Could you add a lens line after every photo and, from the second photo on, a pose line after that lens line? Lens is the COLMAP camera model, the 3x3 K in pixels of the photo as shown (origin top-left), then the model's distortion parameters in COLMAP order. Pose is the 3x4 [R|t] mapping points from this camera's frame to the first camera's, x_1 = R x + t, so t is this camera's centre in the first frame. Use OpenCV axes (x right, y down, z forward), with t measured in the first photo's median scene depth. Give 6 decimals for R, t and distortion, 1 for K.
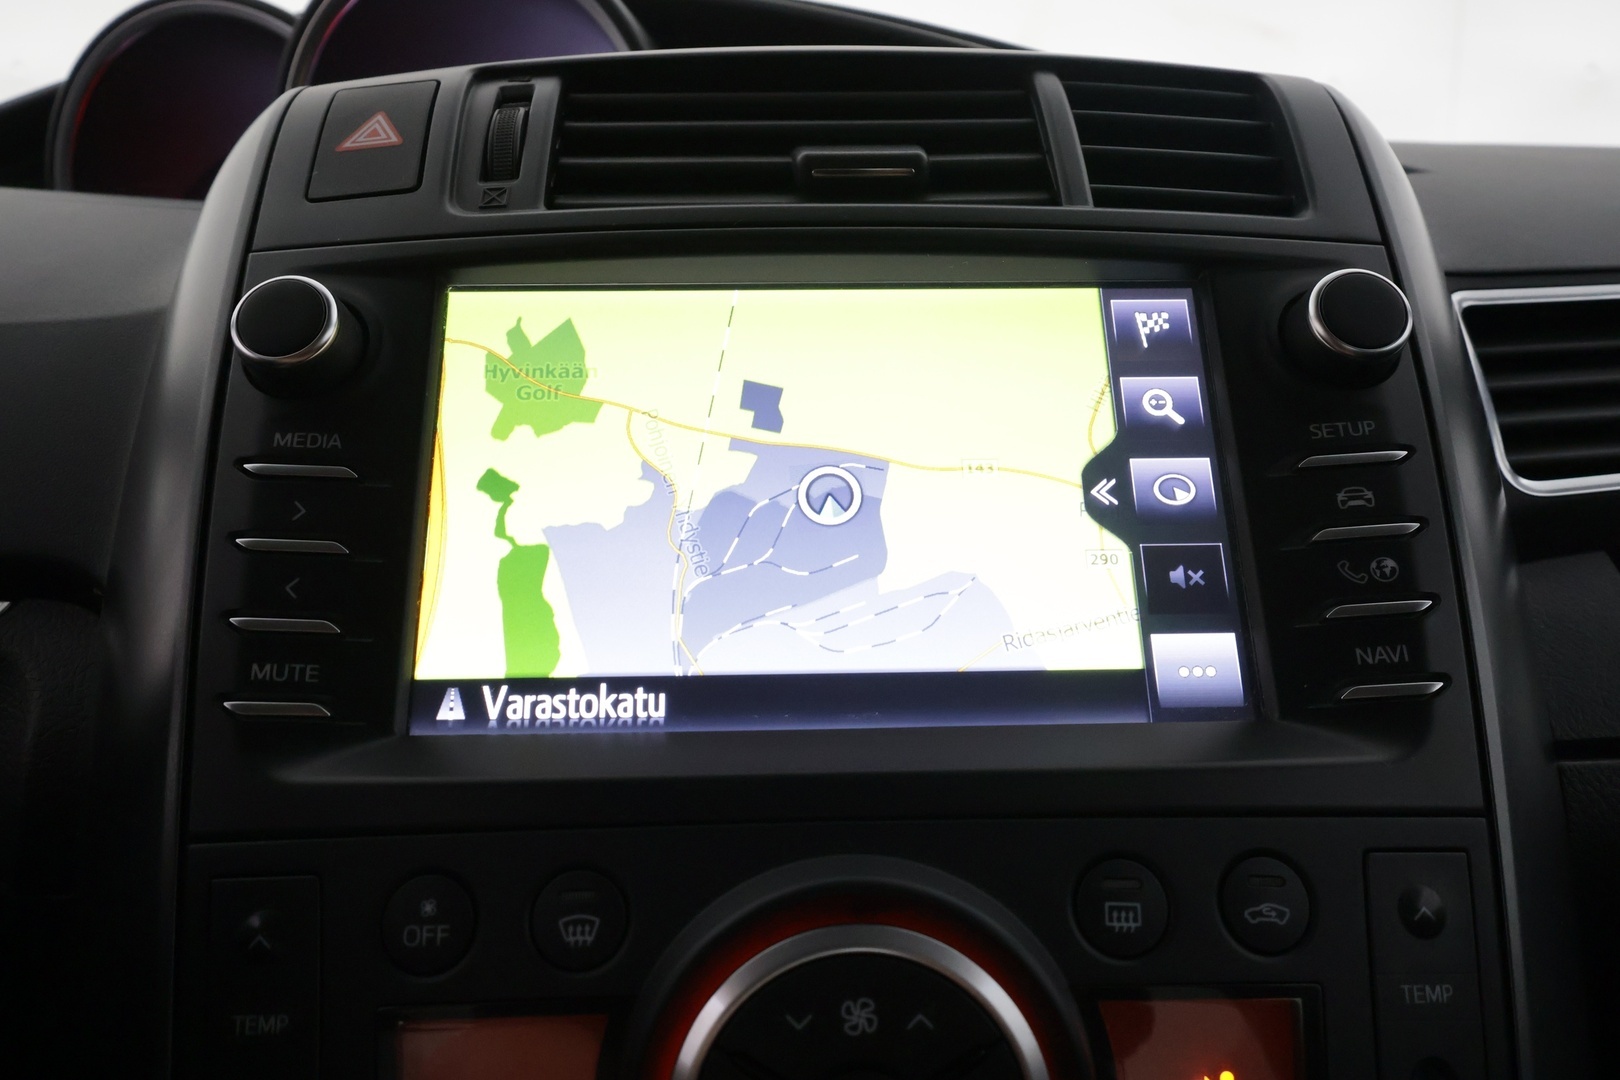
lens RADIAL K [[1281.4, 0, 811.4], [0, 1281.4, 548.1], [0, 0, 1]] dist [0.006366, -0.005036]
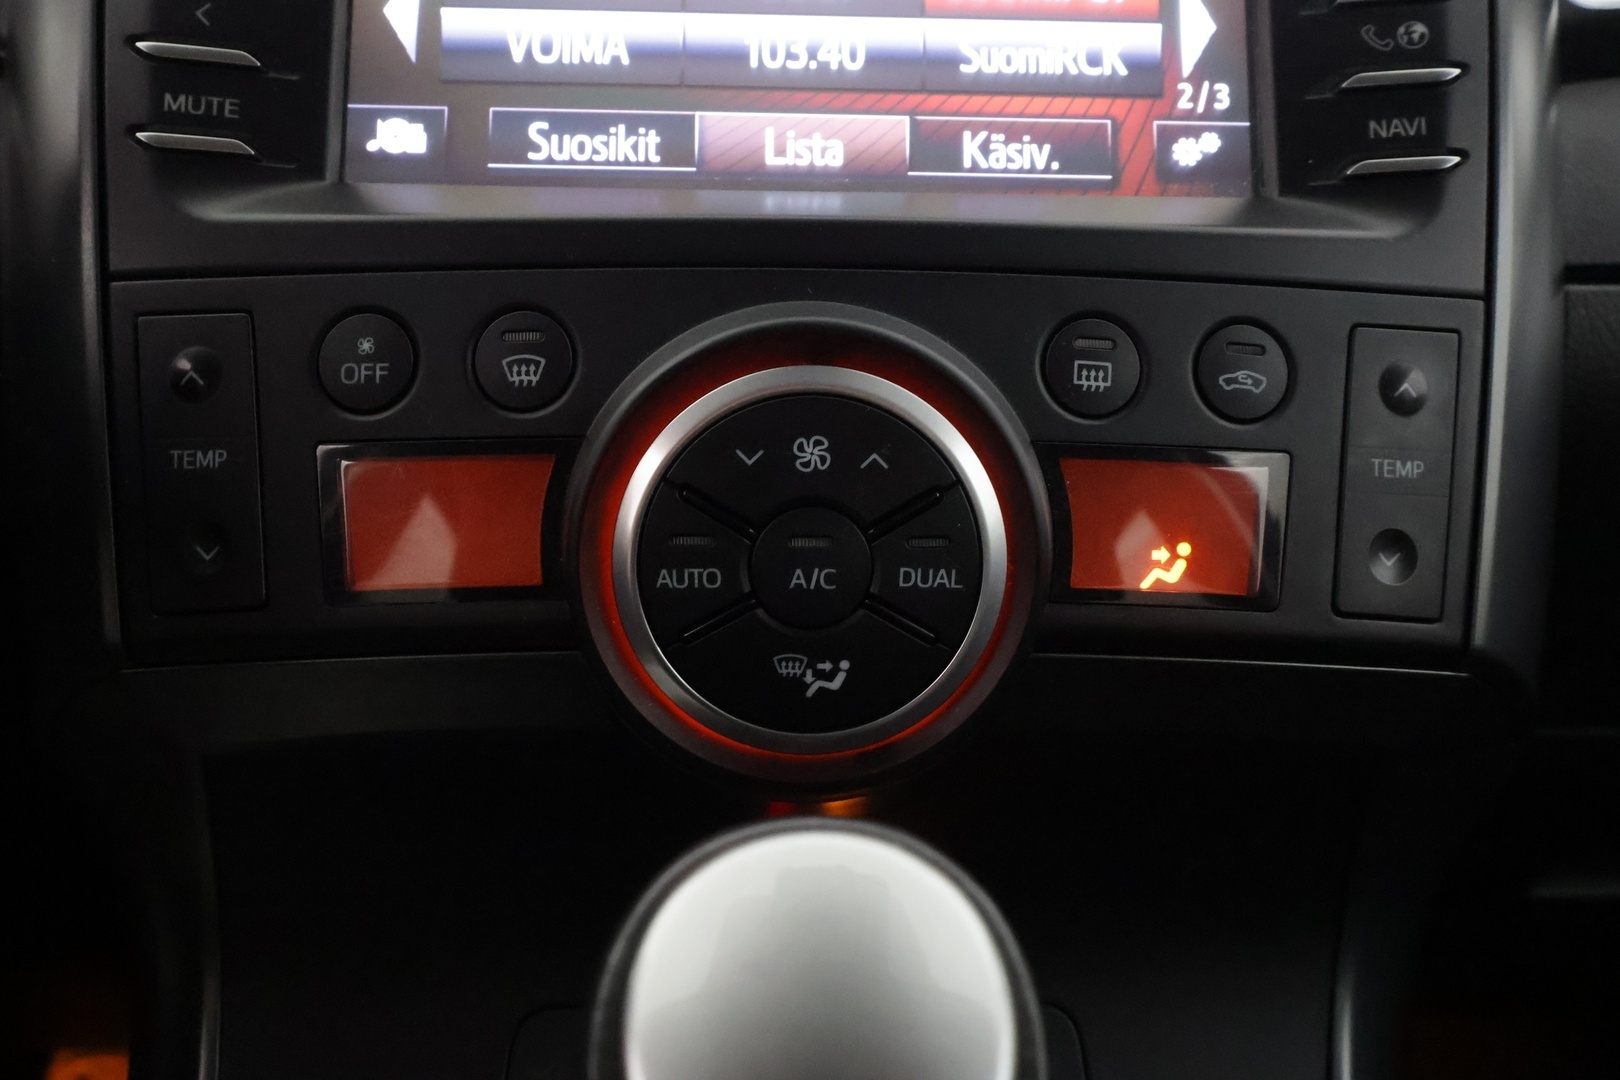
lens RADIAL K [[1281.4, 0, 825.1], [0, 1281.4, 542.1], [0, 0, 1]] dist [0.006366, -0.005036]
pose [[0.999601, 0.026921, 0.008592, 0.033771], [-0.028188, 0.971380, 0.235852, 0.165906], [-0.001997, -0.236000, 0.971751, 0.034760]]
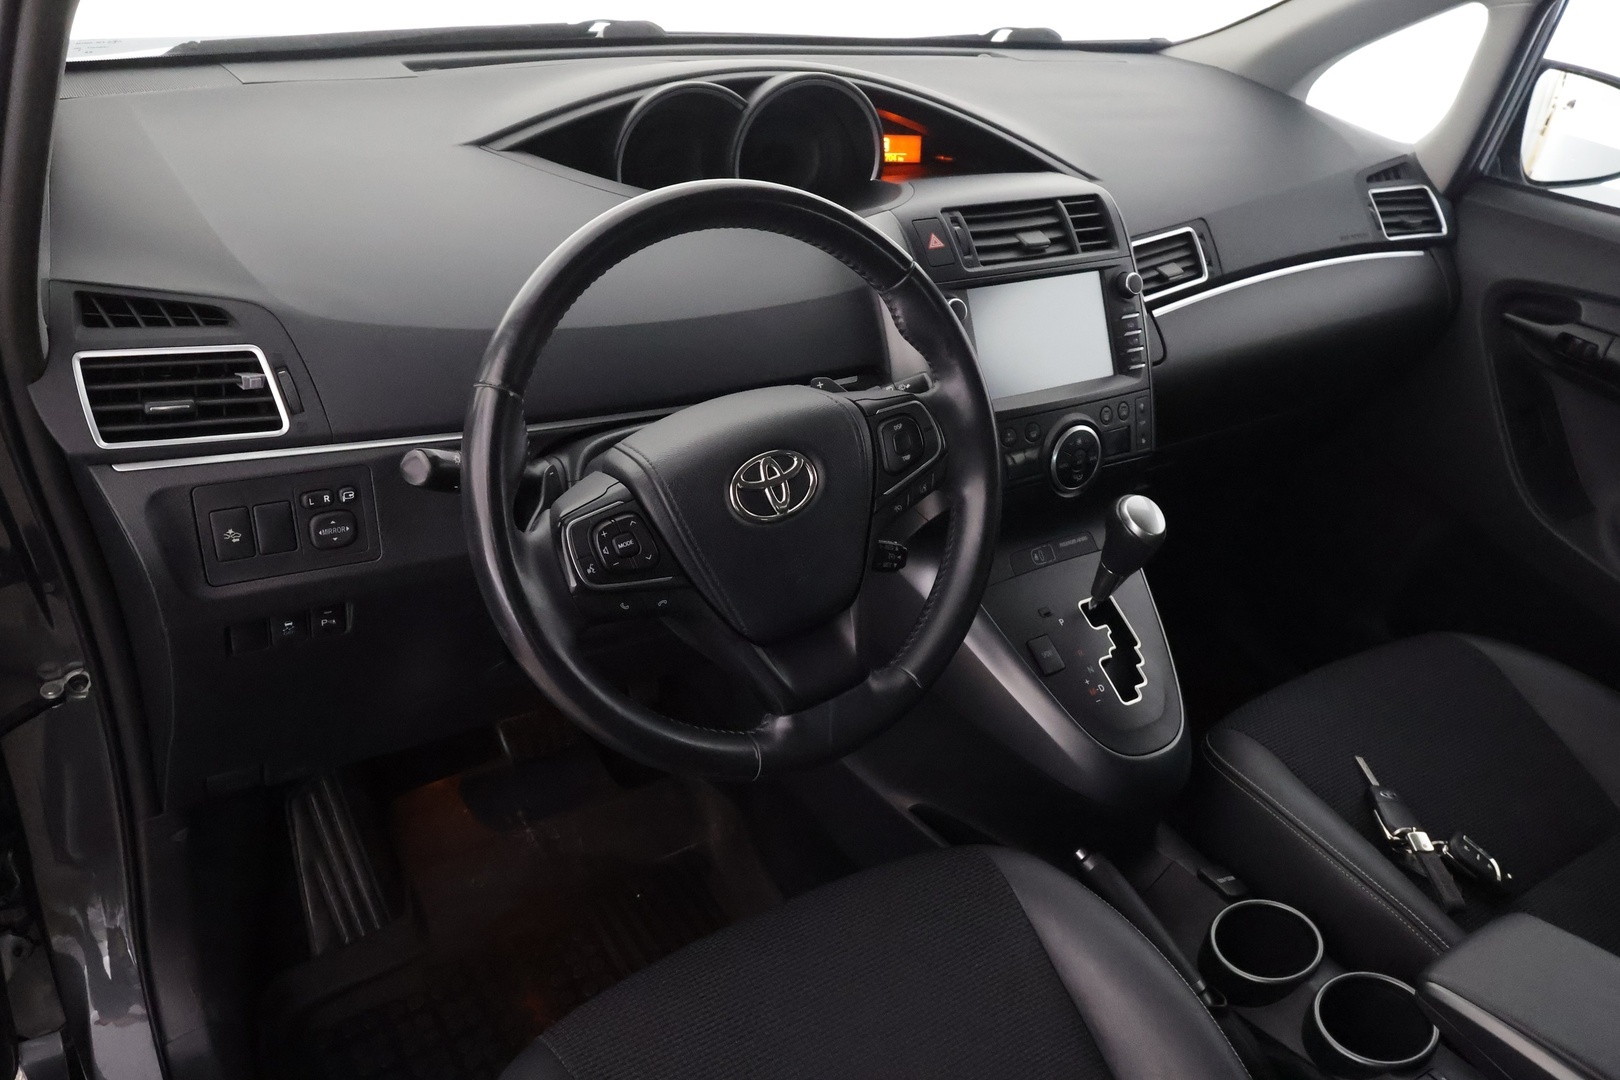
lens RADIAL K [[1281.4, 0, 811.4], [0, 1281.4, 553.8], [0, 0, 1]] dist [0.006366, -0.005036]
pose [[0.852388, -0.189165, 0.487495, -3.219230], [-0.038380, 0.907127, 0.419104, -1.278063], [-0.521500, -0.375950, 0.765963, -2.462082]]
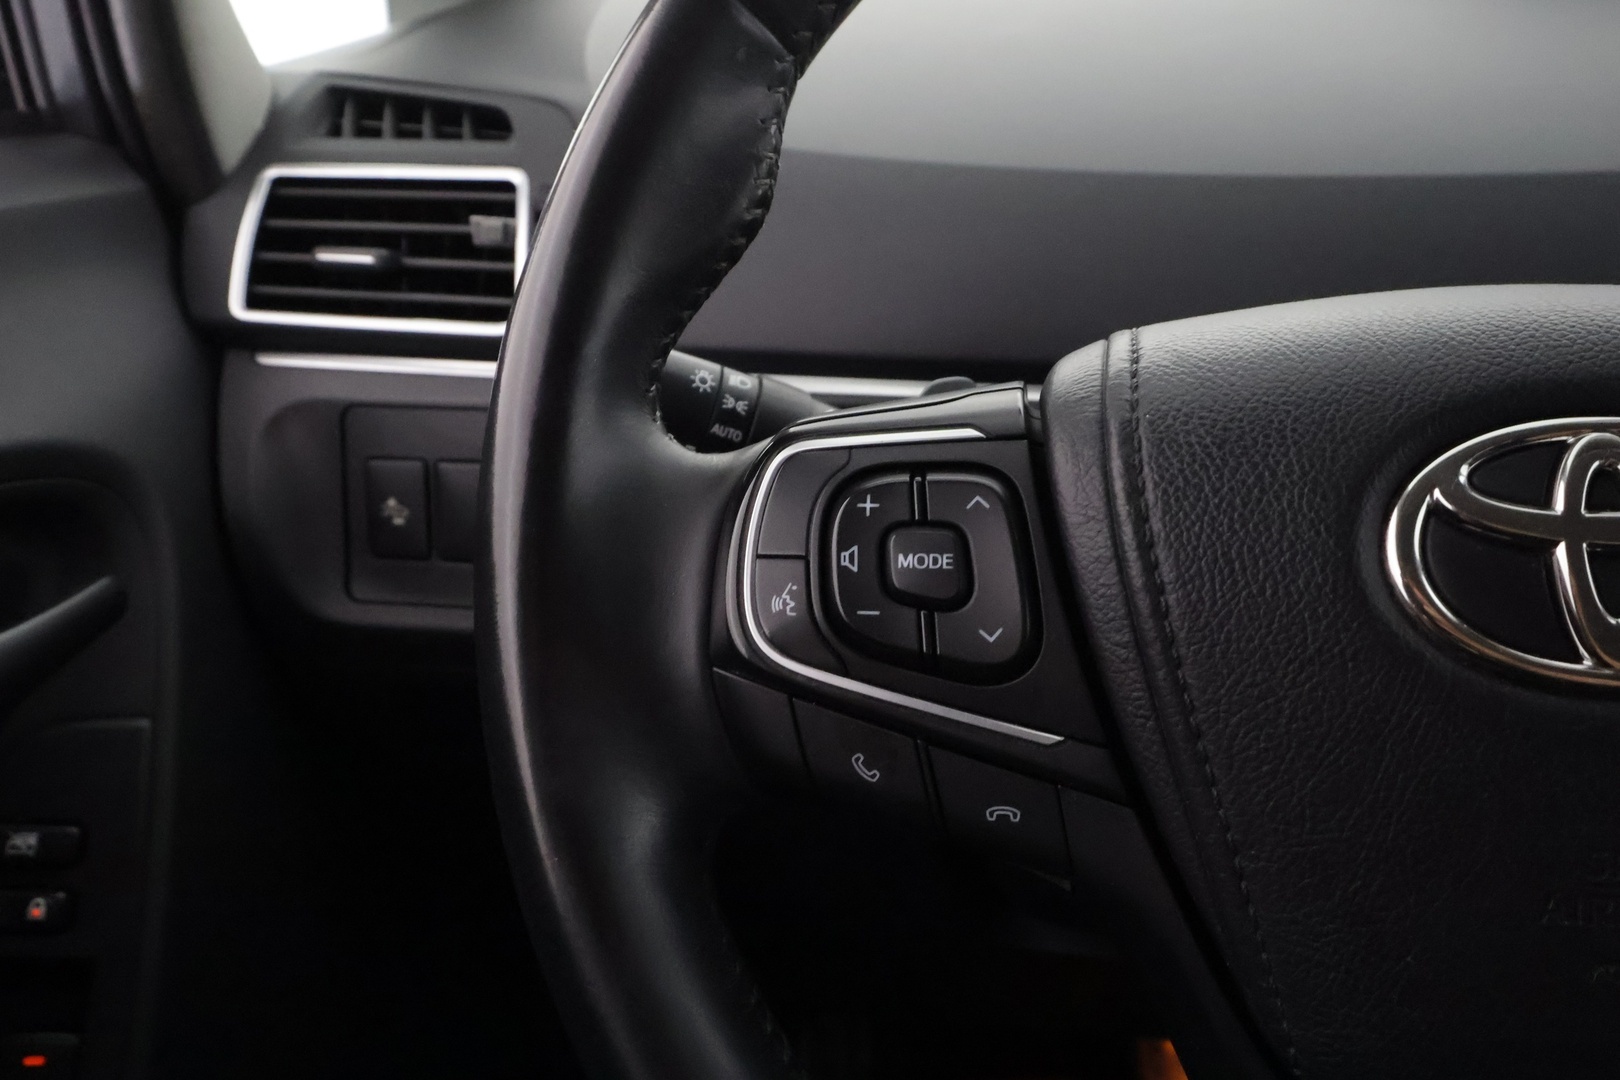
lens RADIAL K [[1281.4, 0, 795.3], [0, 1281.4, 536.0], [0, 0, 1]] dist [0.006366, -0.005036]
pose [[0.982302, 0.029888, -0.184903, -1.922359], [0.019536, 0.965454, 0.259839, -0.203324], [0.186281, -0.258853, 0.947784, -0.524549]]
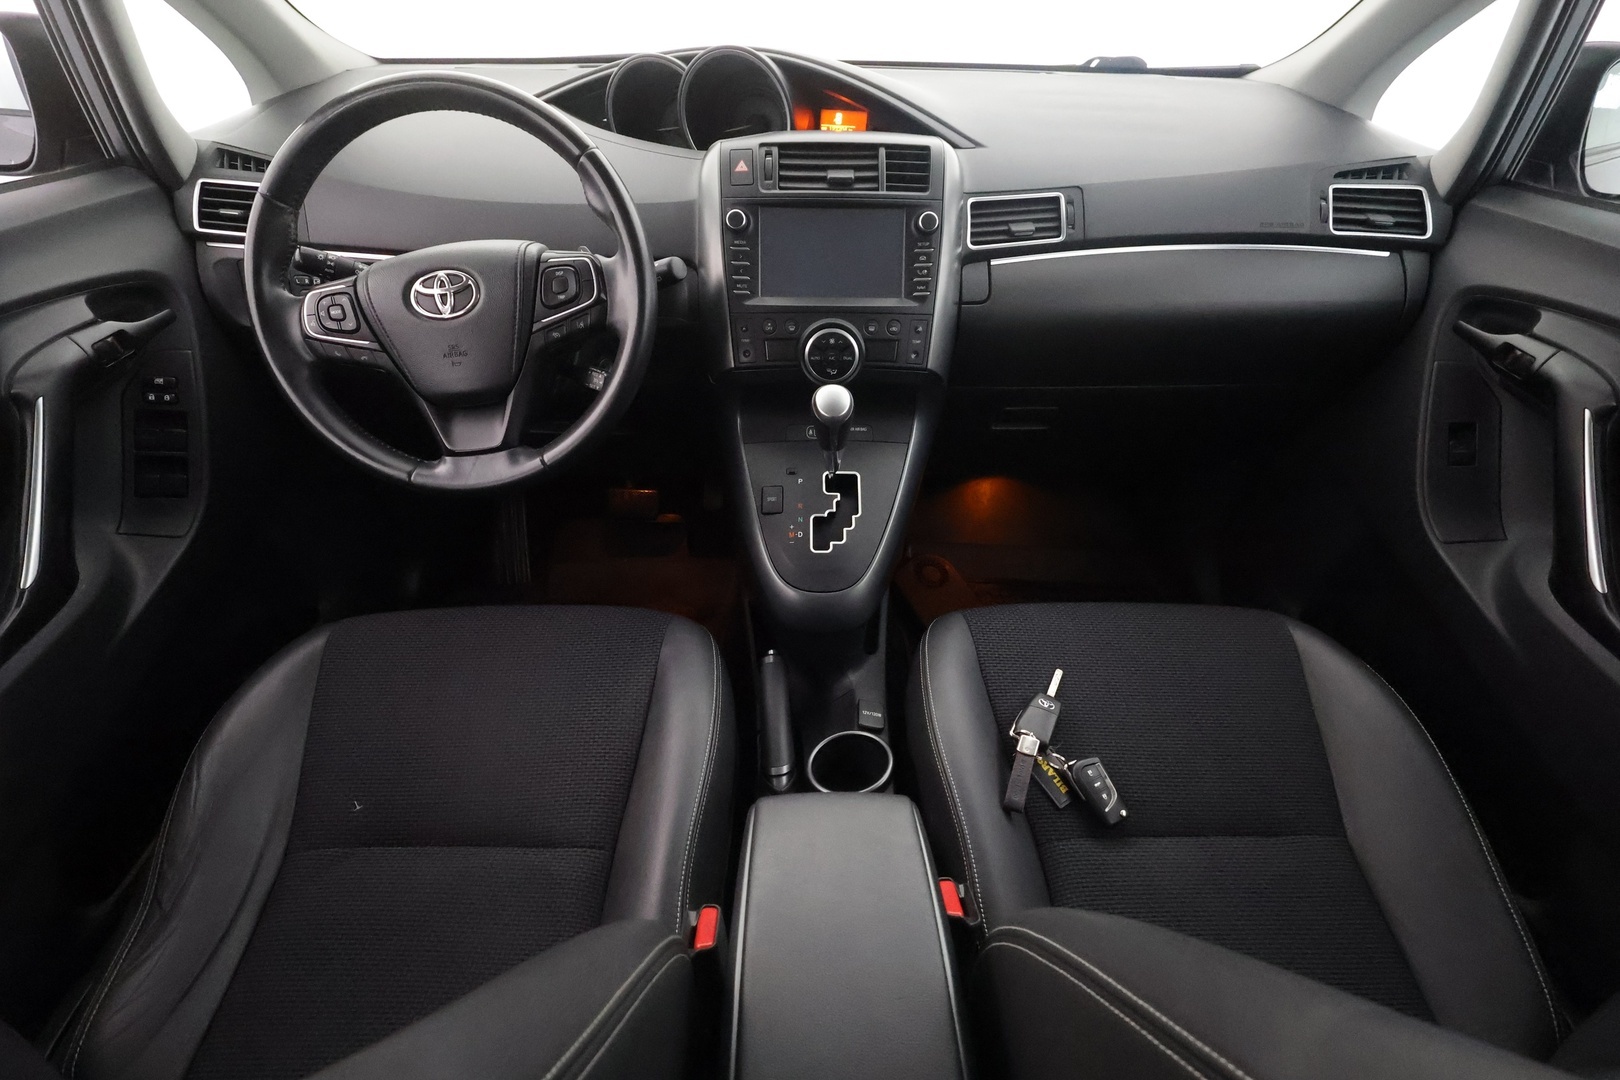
lens RADIAL K [[769.2, 0, 805.9], [0, 769.2, 548.1], [0, 0, 1]] dist [0.002544, 0.001606]
pose [[0.999423, 0.032824, -0.008748, -0.028156], [-0.023961, 0.863731, 0.503383, -0.670618], [0.024079, -0.502883, 0.864019, -2.772052]]
